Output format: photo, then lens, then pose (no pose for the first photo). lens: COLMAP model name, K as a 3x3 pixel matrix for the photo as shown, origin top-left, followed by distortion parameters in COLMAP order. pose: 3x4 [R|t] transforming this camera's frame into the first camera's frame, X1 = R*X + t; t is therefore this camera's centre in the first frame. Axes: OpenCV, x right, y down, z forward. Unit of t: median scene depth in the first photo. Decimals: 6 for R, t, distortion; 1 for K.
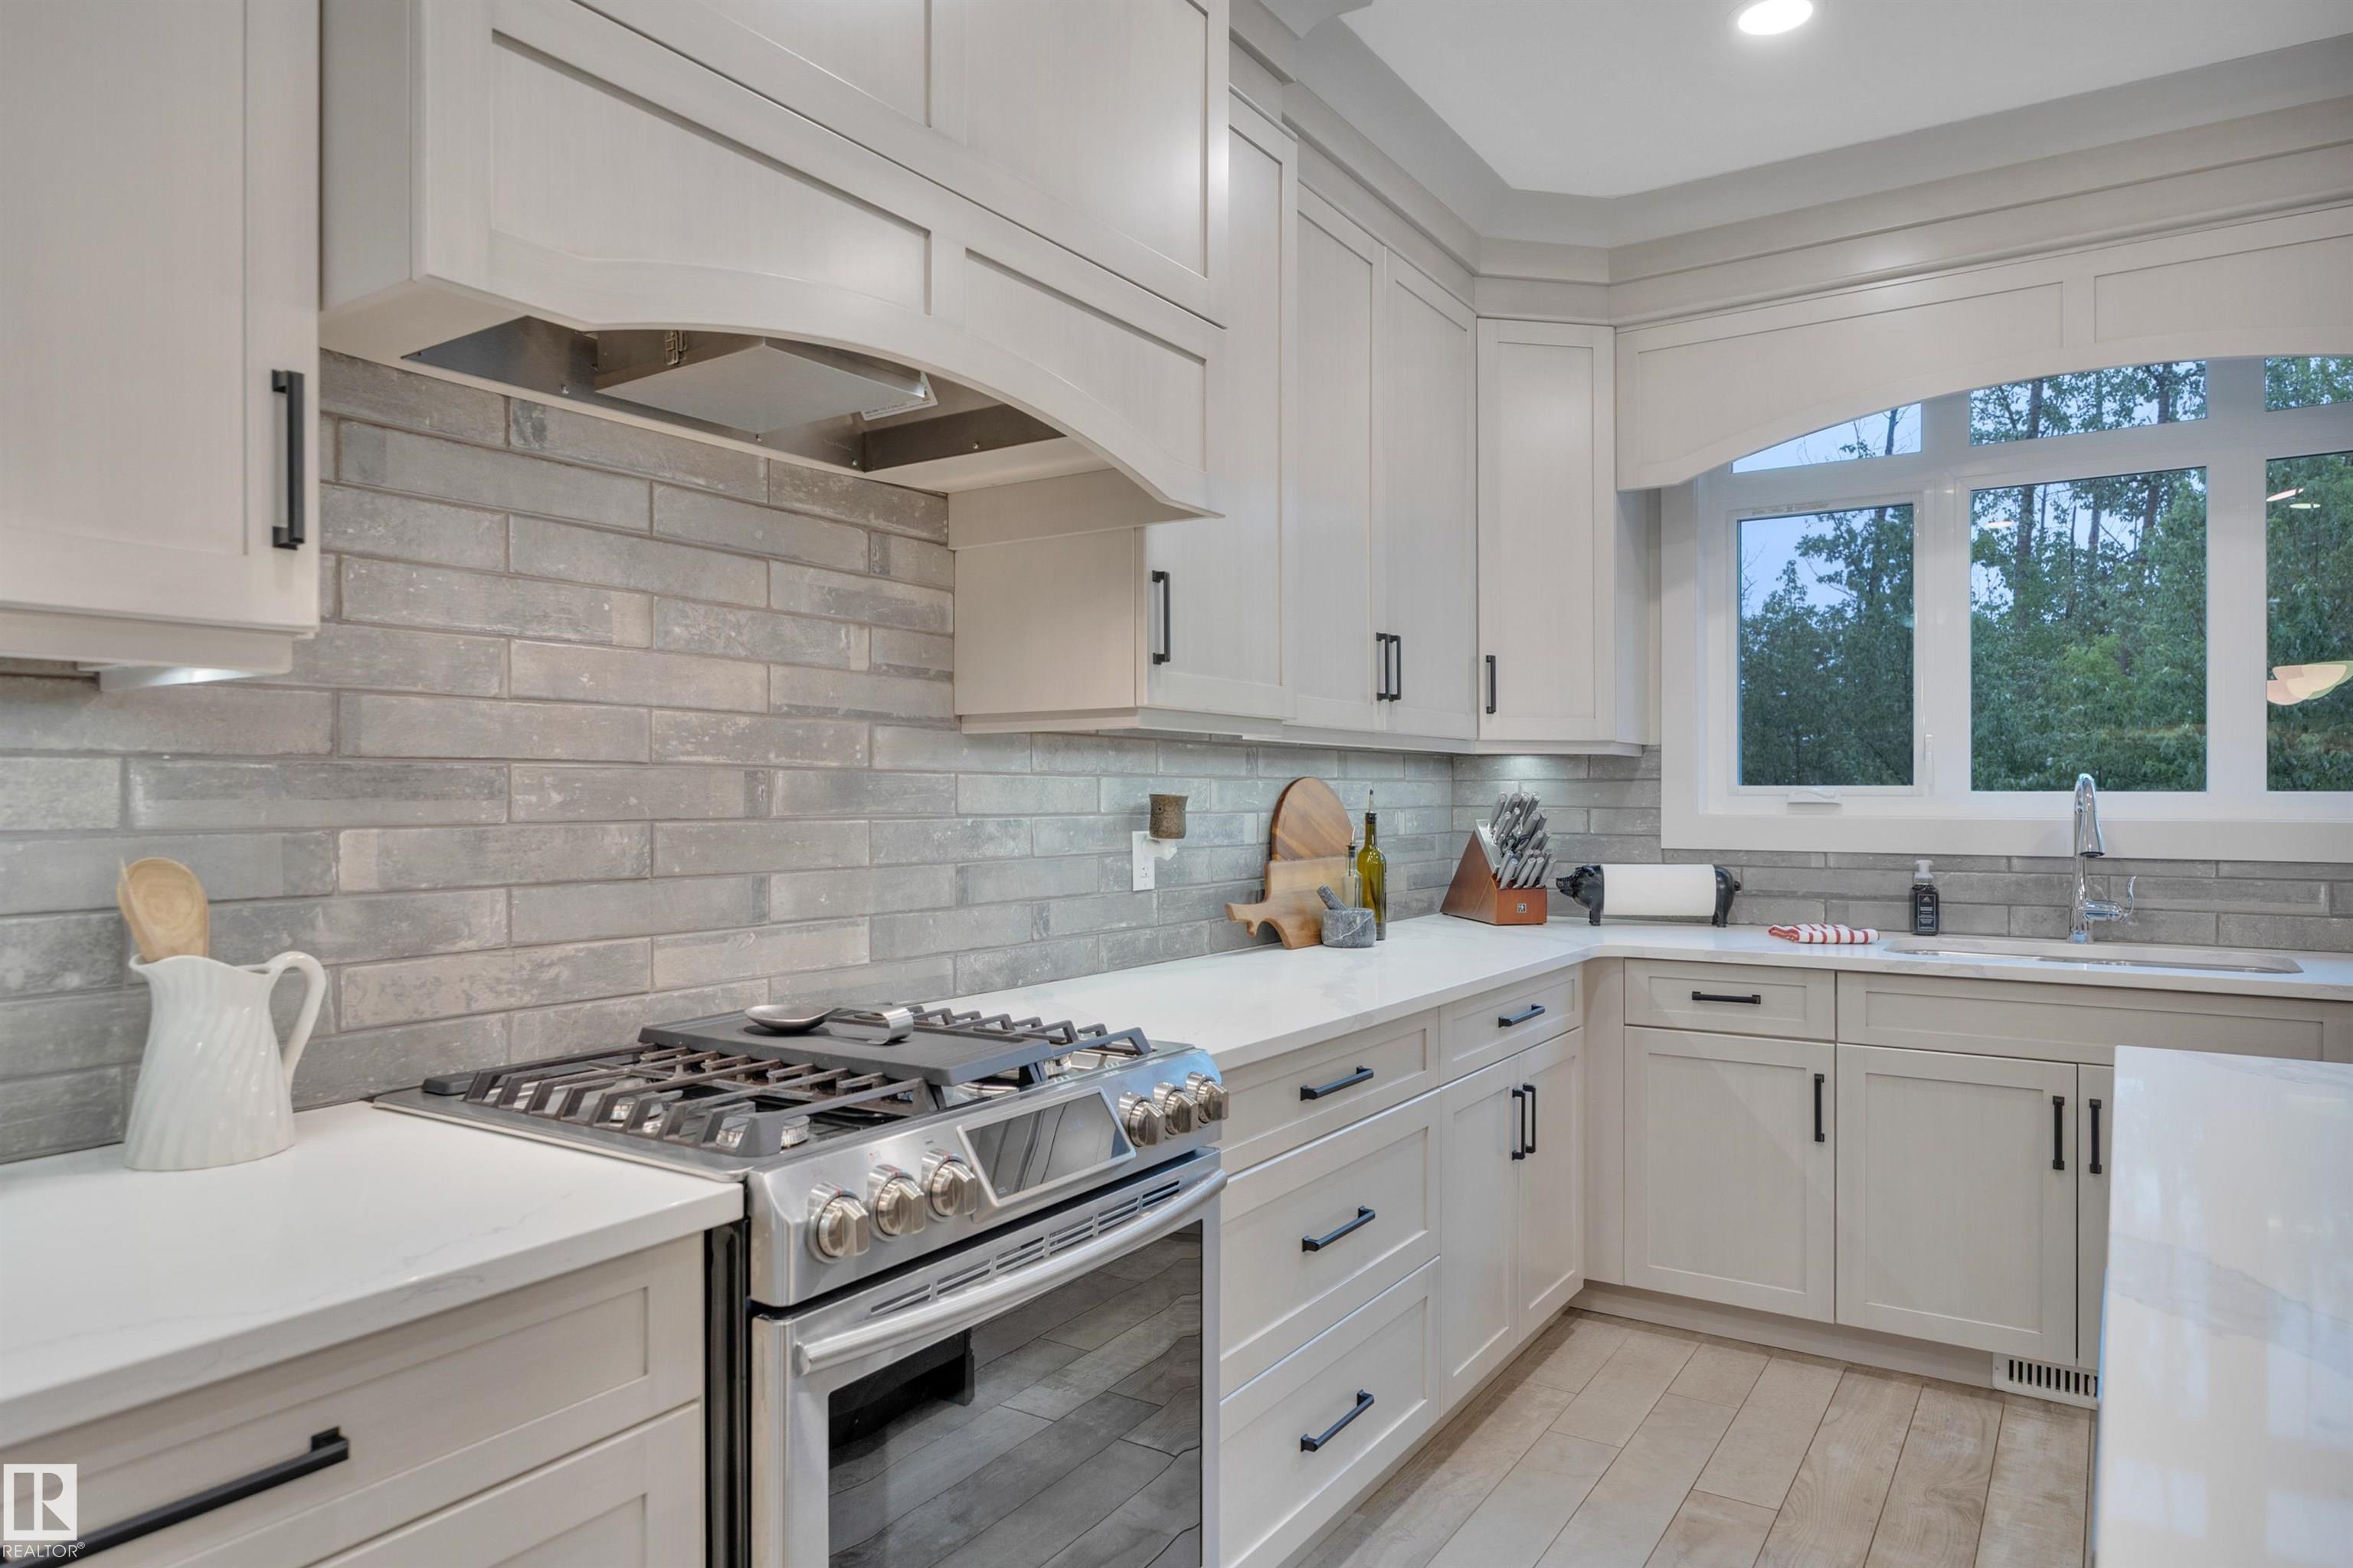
lens RADIAL K [[1482.2, 0, 1201.0], [0, 1482.2, 787.1], [0, 0, 1]] dist [0.007405, -0.005891]
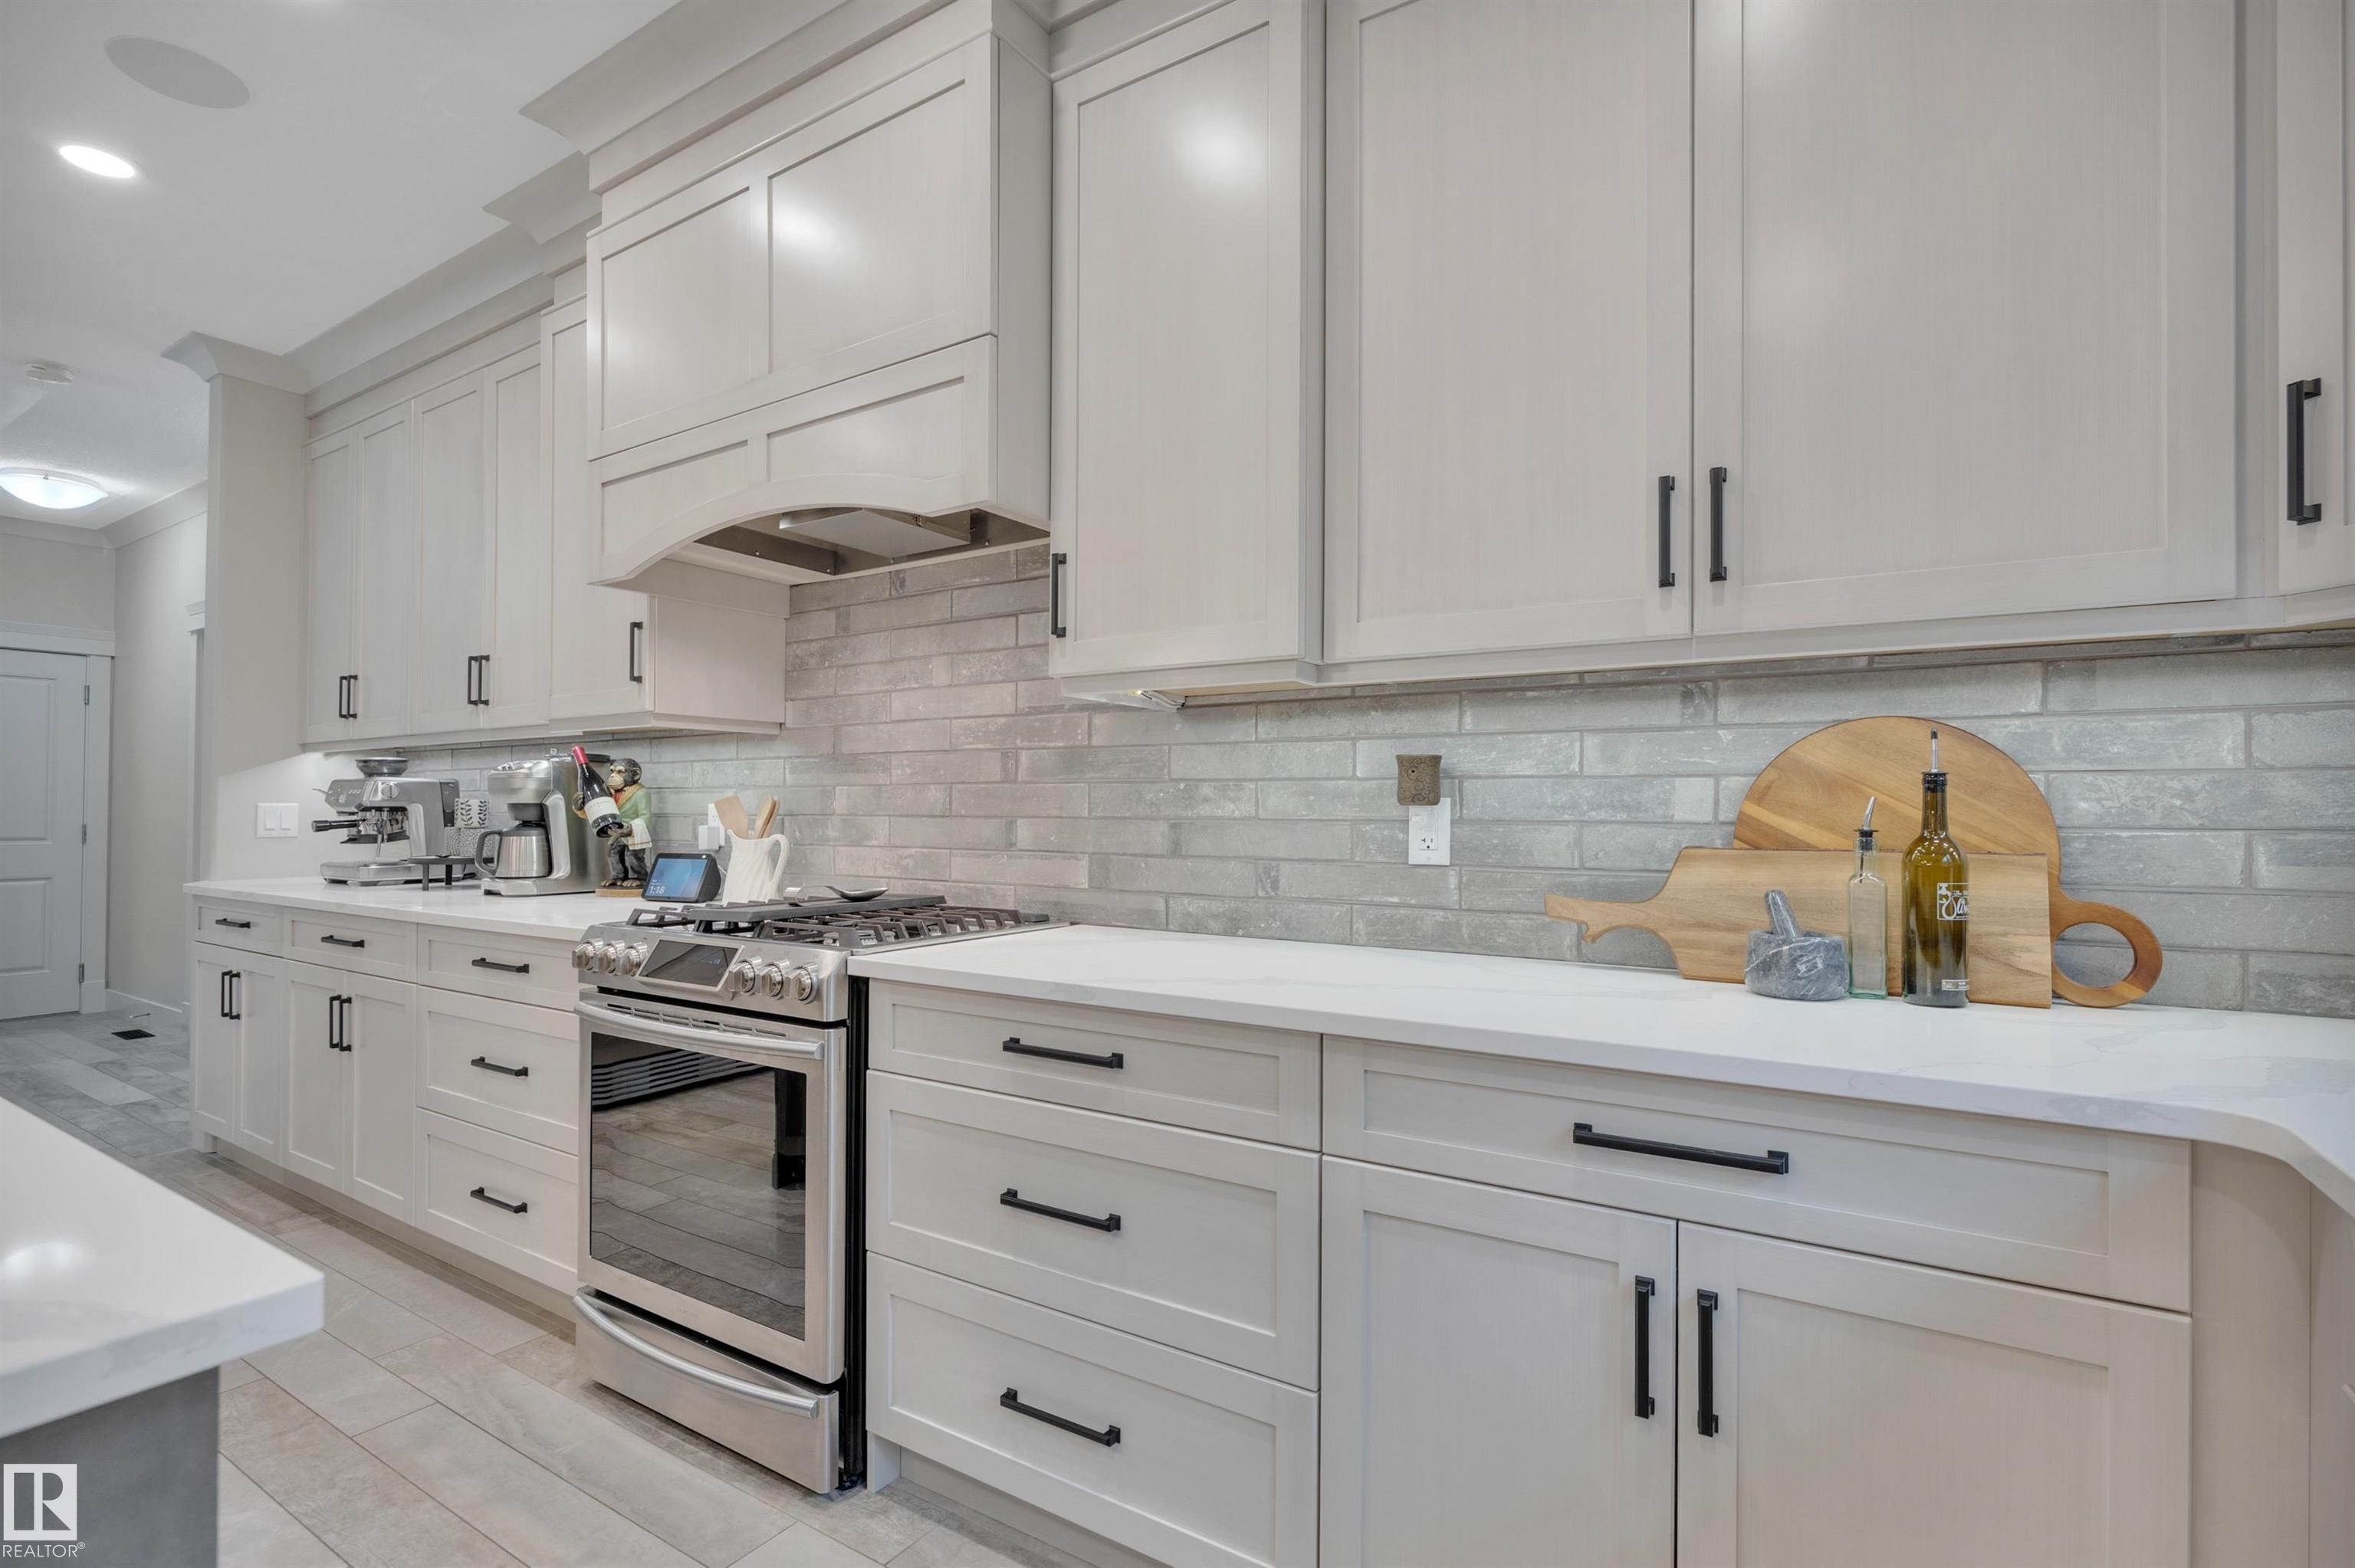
lens RADIAL K [[1072.7, 0, 1193.0], [0, 1072.7, 819.0], [0, 0, 1]] dist [-0.016146, 0.001826]
pose [[0.005100, 0.009489, -0.999942, 0.763269], [0.002685, 0.999951, 0.009503, 0.045321], [0.999983, -0.002733, 0.005074, 1.086034]]
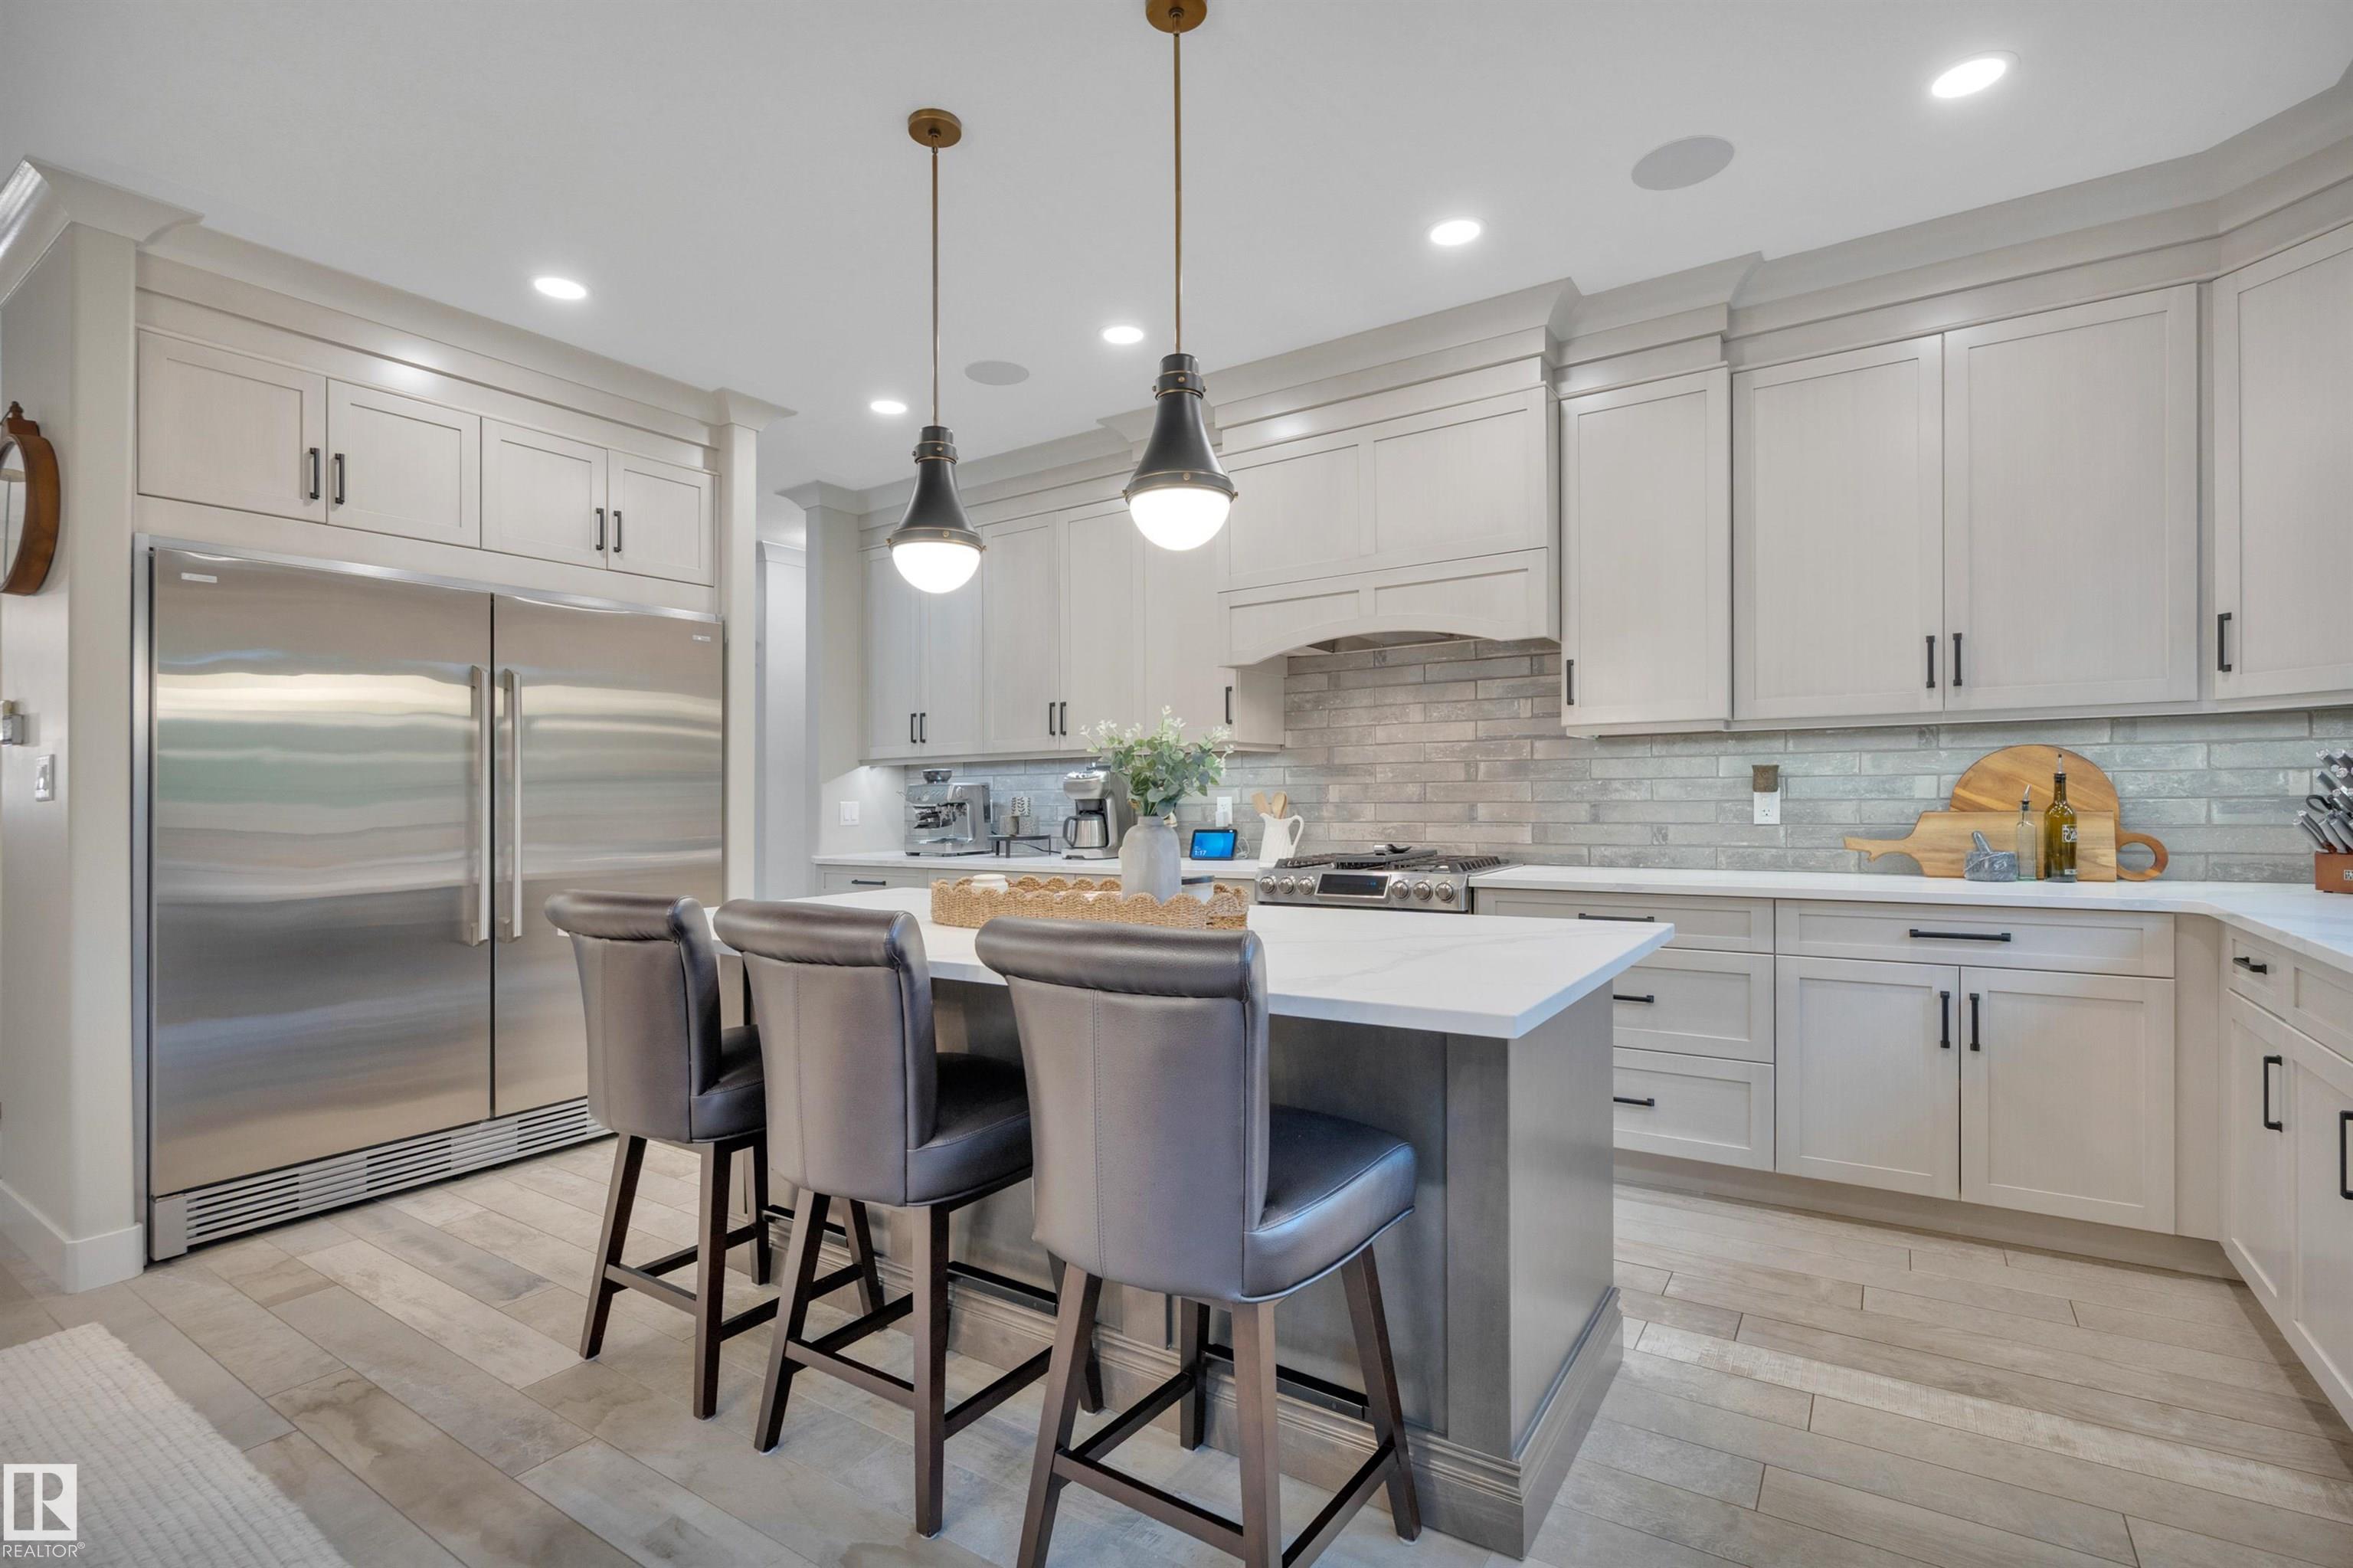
lens RADIAL K [[1072.0, 0, 1183.2], [0, 1072.0, 820.8], [0, 0, 1]] dist [-0.016146, 0.001826]
pose [[-0.021397, 0.025074, -0.999457, 1.454048], [0.019359, 0.999508, 0.024660, 0.031227], [0.999584, -0.018821, -0.021872, 0.488954]]
